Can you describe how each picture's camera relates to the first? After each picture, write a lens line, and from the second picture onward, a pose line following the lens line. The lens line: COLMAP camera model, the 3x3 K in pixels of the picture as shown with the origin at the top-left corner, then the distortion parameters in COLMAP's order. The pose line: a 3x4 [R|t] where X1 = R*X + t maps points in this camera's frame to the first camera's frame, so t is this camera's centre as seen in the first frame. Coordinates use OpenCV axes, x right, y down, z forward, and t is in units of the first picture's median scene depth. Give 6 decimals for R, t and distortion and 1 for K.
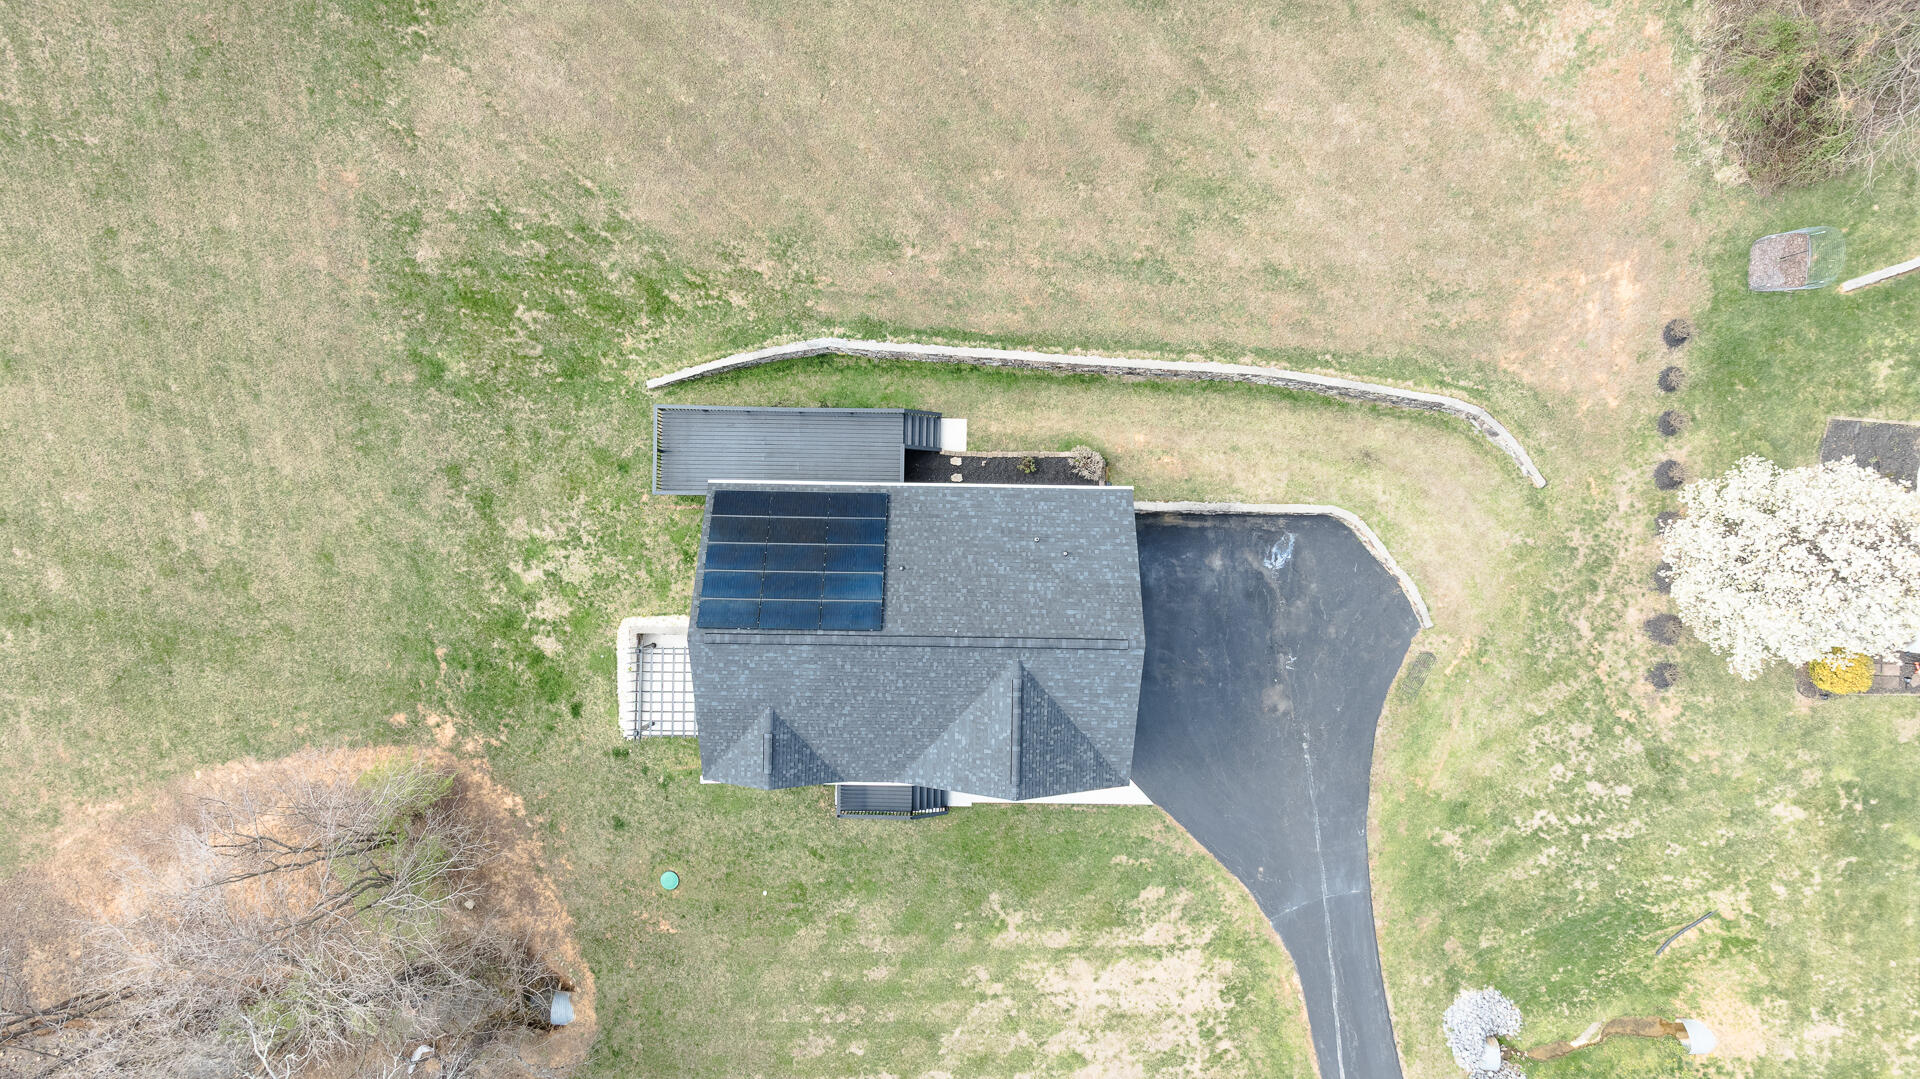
lens RADIAL K [[1345.0, 0, 960.0], [0, 1345.0, 539.5], [0, 0, 1]] dist [0.025207, 0.003575]
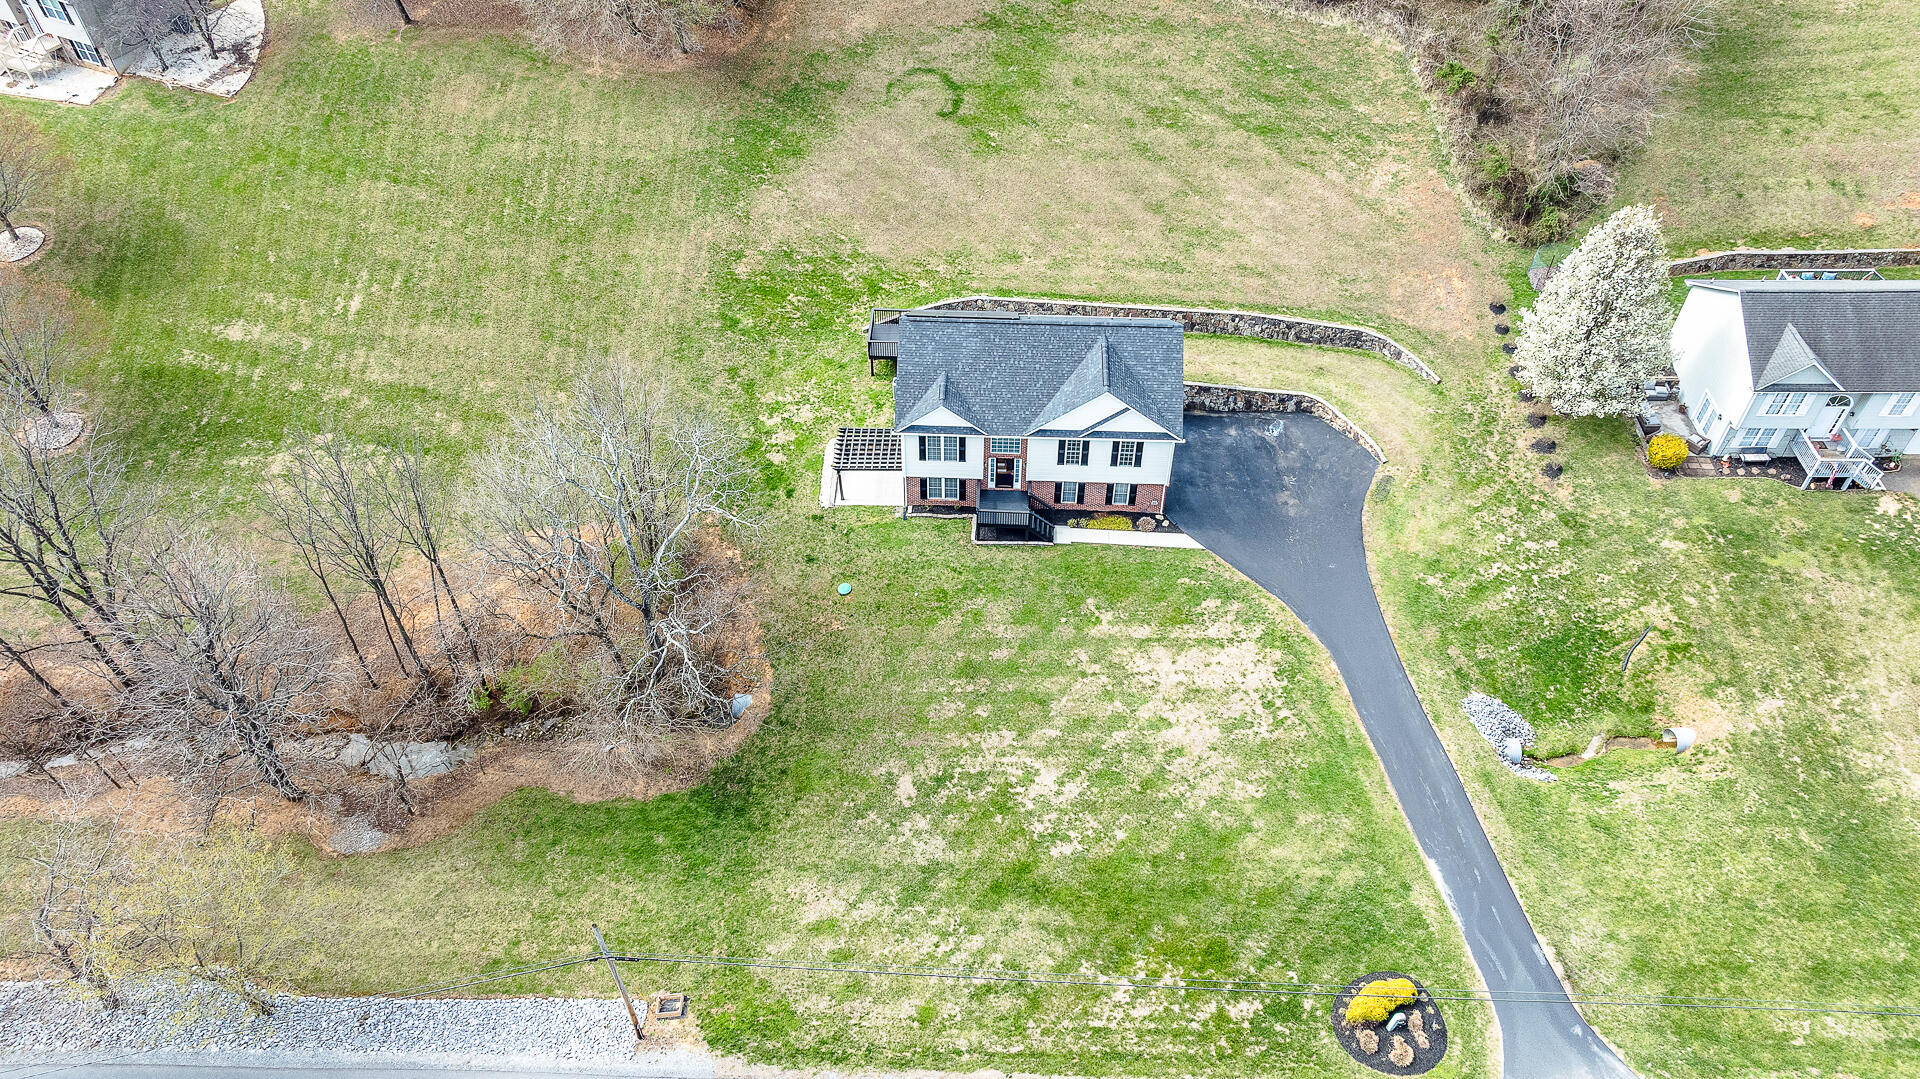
lens RADIAL K [[1376.2, 0, 958.0], [0, 1376.2, 529.2], [0, 0, 1]] dist [0.032664, -0.004866]
pose [[0.999601, 0.015085, -0.023890, -0.072573], [-0.027497, 0.713759, -0.699851, 1.160262], [0.006495, 0.700228, 0.713889, -0.006394]]
